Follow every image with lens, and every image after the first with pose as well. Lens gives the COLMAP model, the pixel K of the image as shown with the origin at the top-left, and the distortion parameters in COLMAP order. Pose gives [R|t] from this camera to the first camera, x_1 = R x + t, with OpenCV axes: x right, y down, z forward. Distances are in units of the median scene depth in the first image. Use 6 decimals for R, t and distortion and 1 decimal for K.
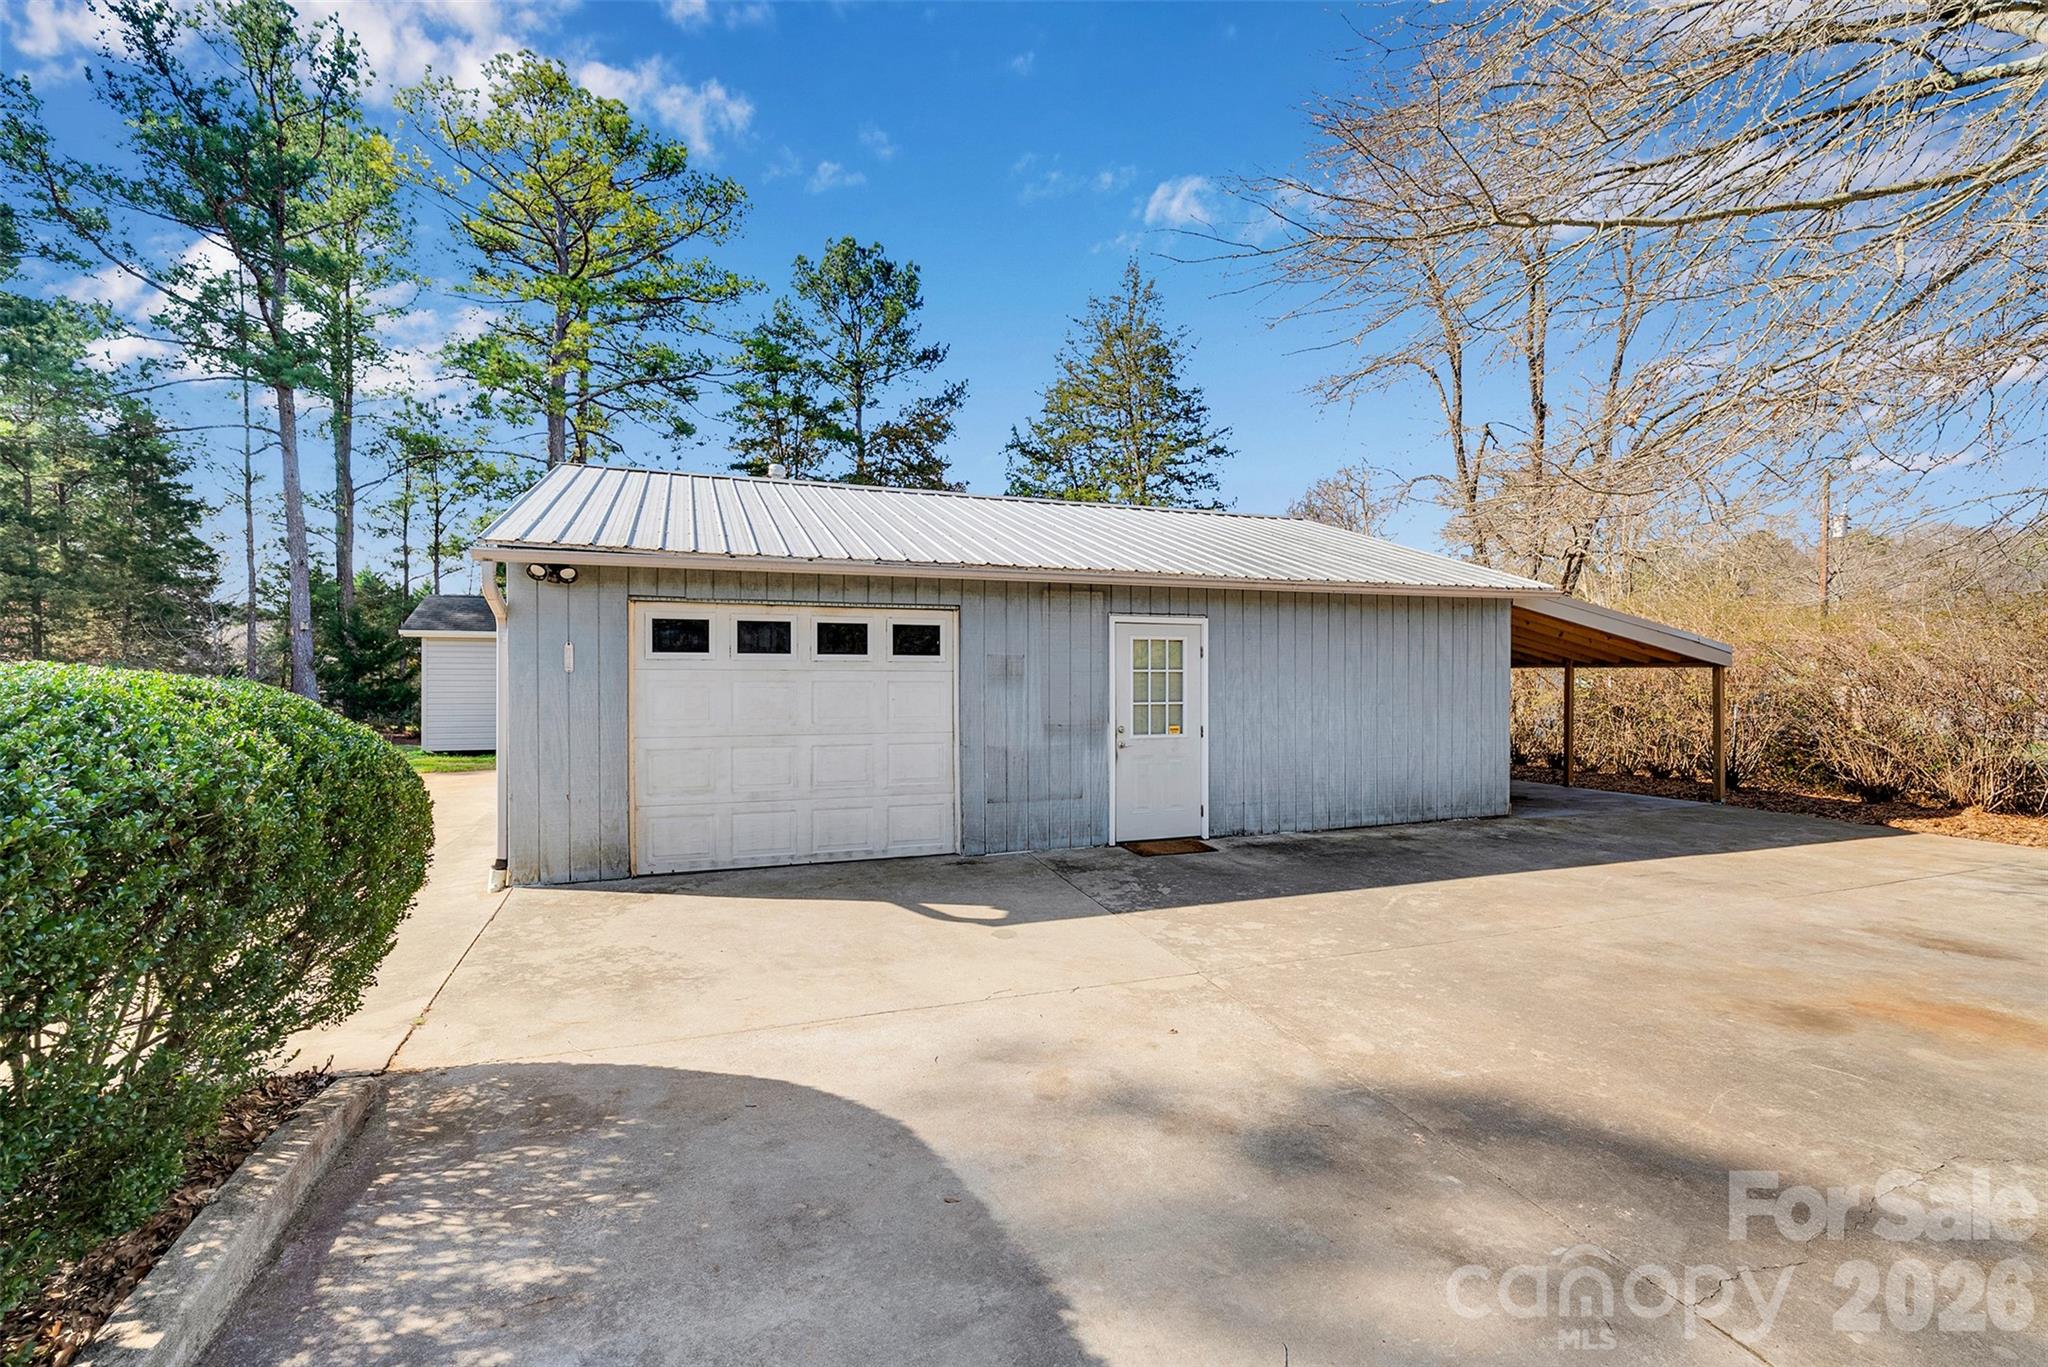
lens RADIAL K [[909.4, 0, 1024.0], [0, 909.4, 683.5], [0, 0, 1]] dist [0.000168, 0.000002]
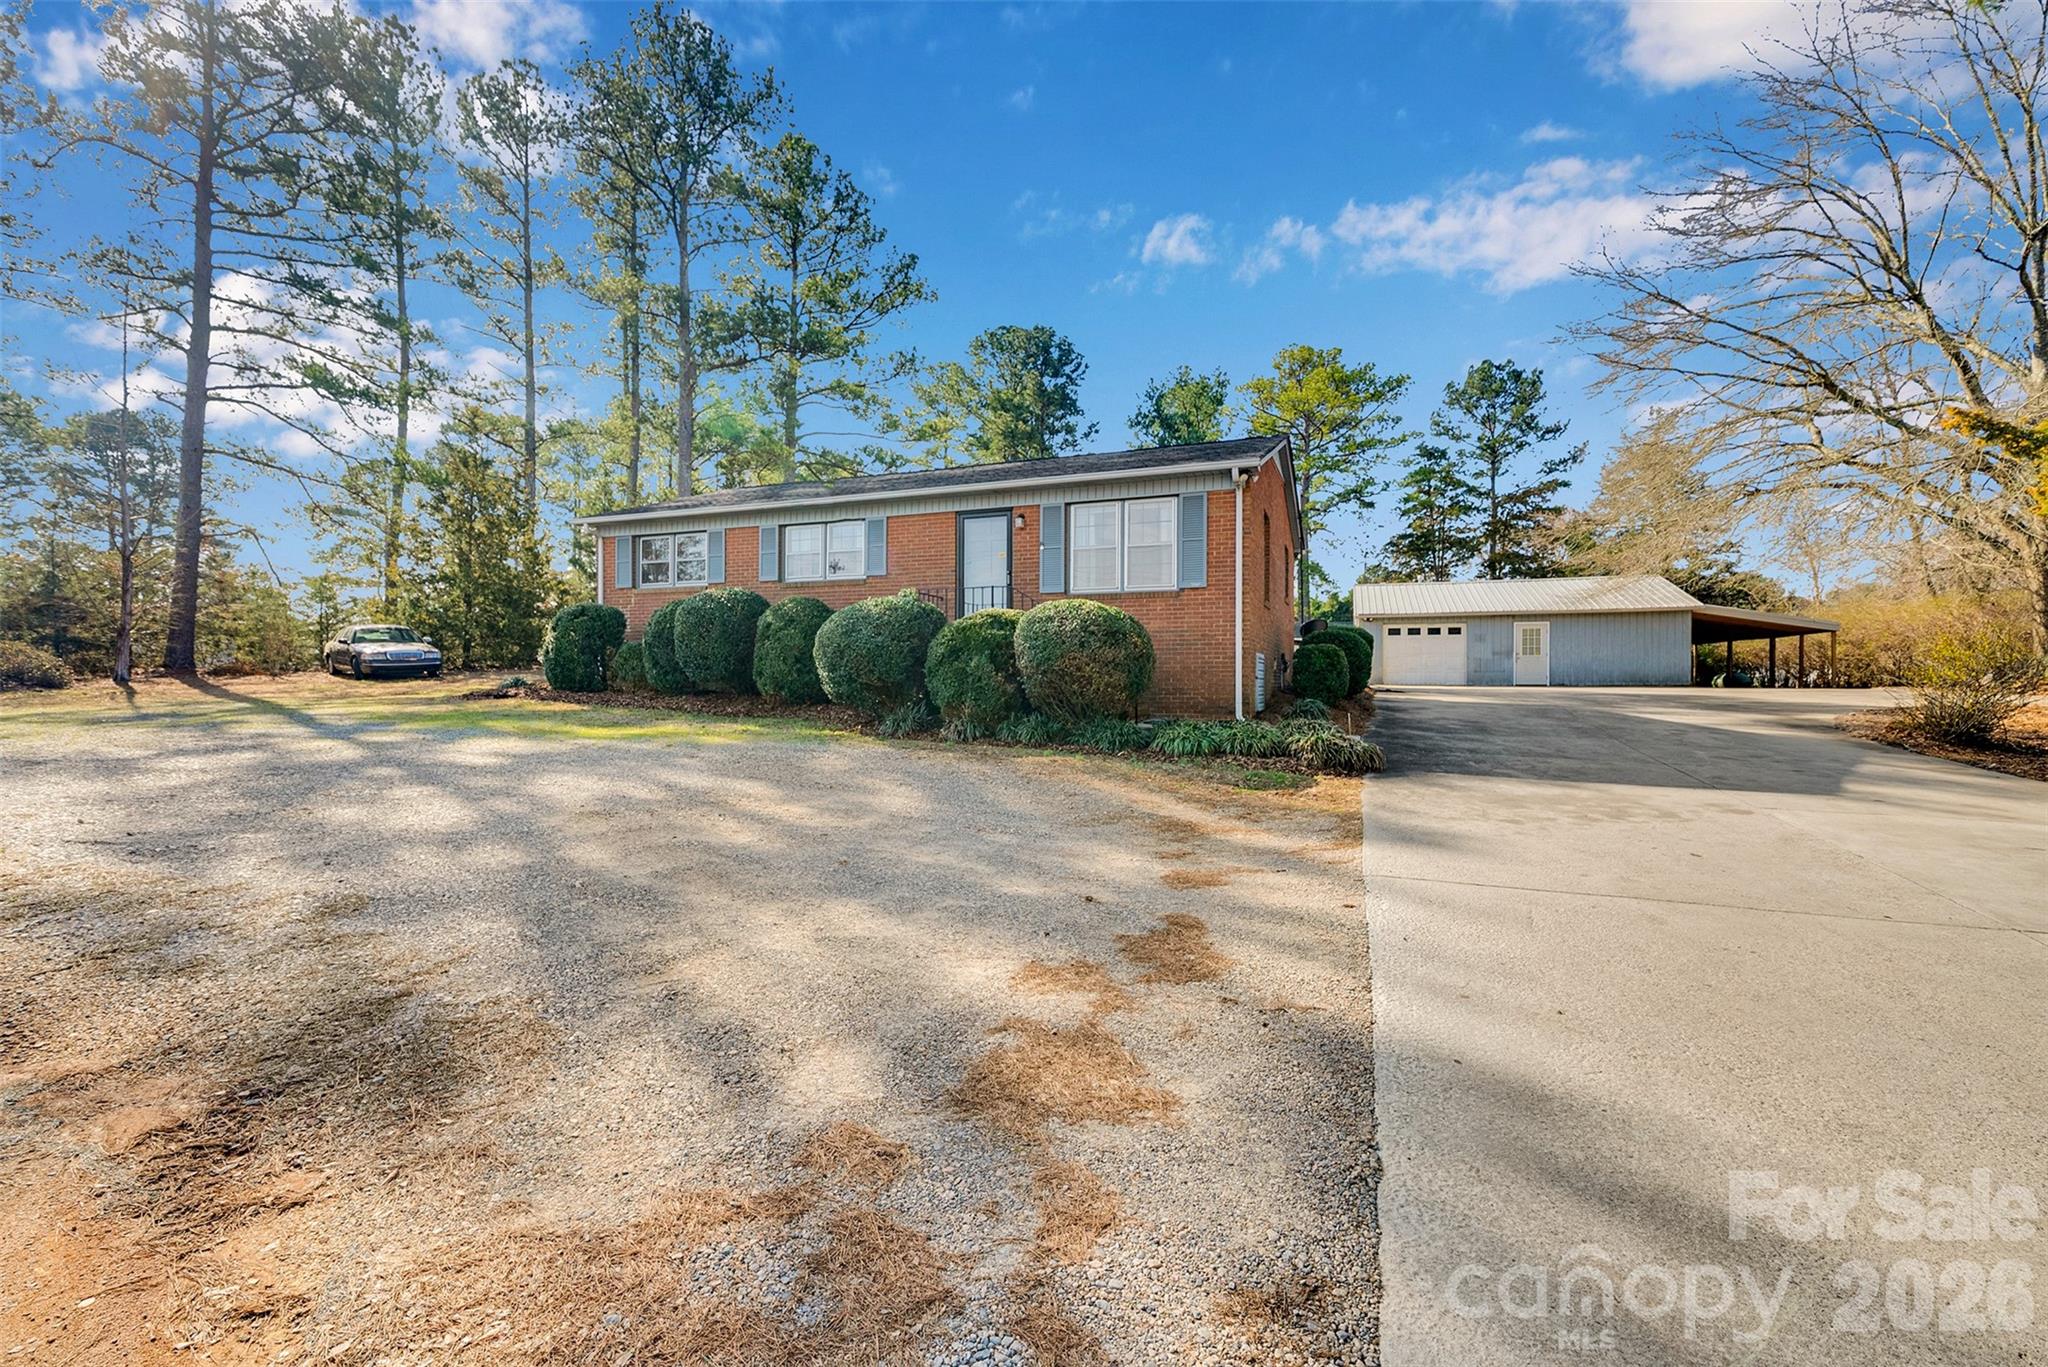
lens RADIAL K [[803.8, 0, 1024.0], [0, 803.8, 683.5], [0, 0, 1]] dist [0.000389, 0.000041]
pose [[0.737068, 0.004859, -0.675801, 0.787302], [-0.009101, 0.999955, -0.002736, 0.188286], [0.675757, 0.008167, 0.737079, -2.593176]]
